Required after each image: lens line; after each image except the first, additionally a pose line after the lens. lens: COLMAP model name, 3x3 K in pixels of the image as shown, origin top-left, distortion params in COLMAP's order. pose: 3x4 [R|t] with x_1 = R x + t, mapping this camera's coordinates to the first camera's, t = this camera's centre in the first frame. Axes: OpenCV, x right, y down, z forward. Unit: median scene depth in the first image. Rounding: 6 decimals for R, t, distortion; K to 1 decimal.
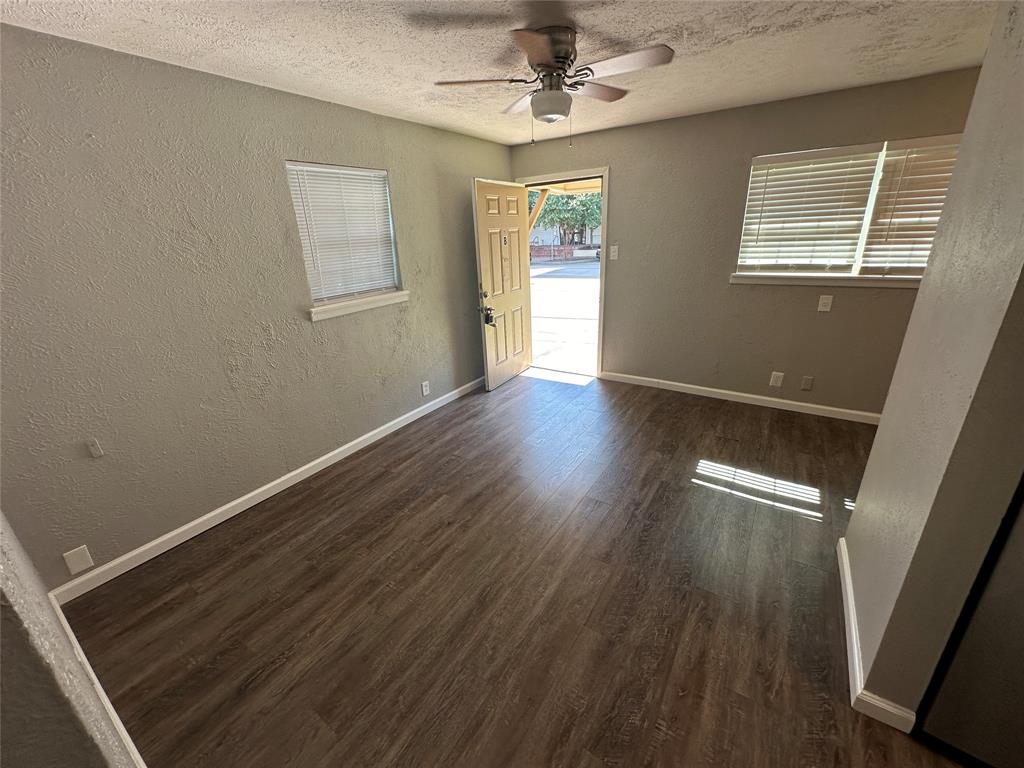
lens RADIAL K [[408.8, 0, 507.8], [0, 408.8, 385.9], [0, 0, 1]] dist [-0.004680, 0.001646]
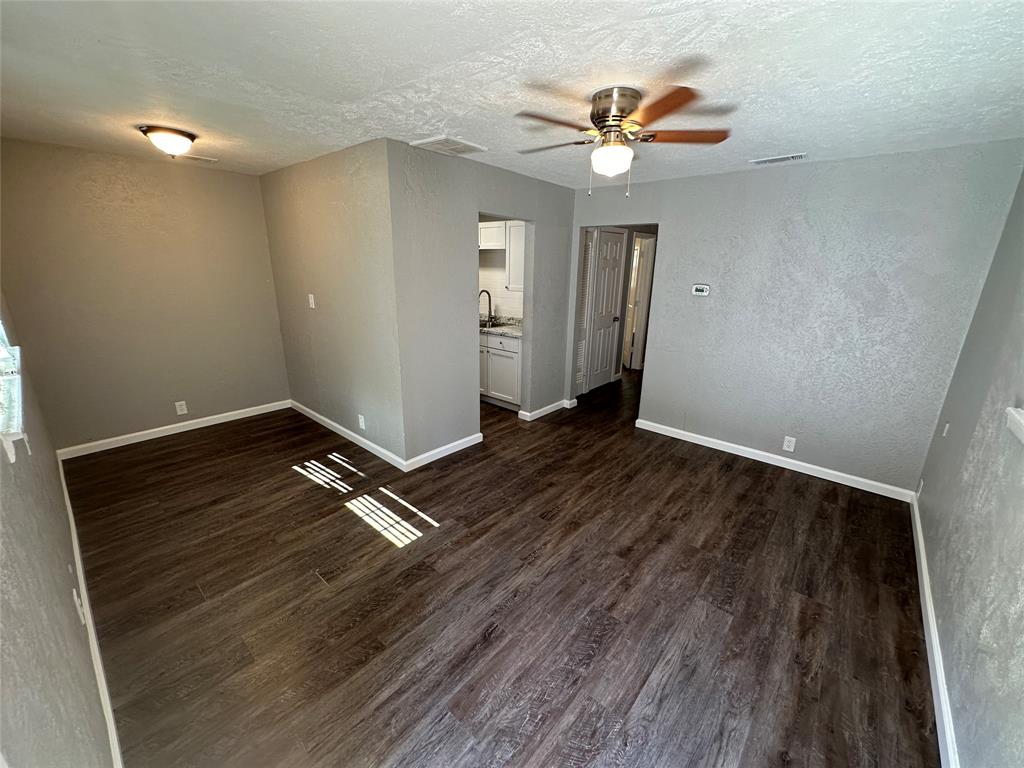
lens RADIAL K [[408.8, 0, 509.6], [0, 408.8, 387.8], [0, 0, 1]] dist [-0.004680, 0.001646]
pose [[-0.991540, -0.018793, 0.128435, 0.168026], [0.063621, 0.792100, 0.607067, -0.641362], [-0.113142, 0.610102, -0.784203, 1.603897]]
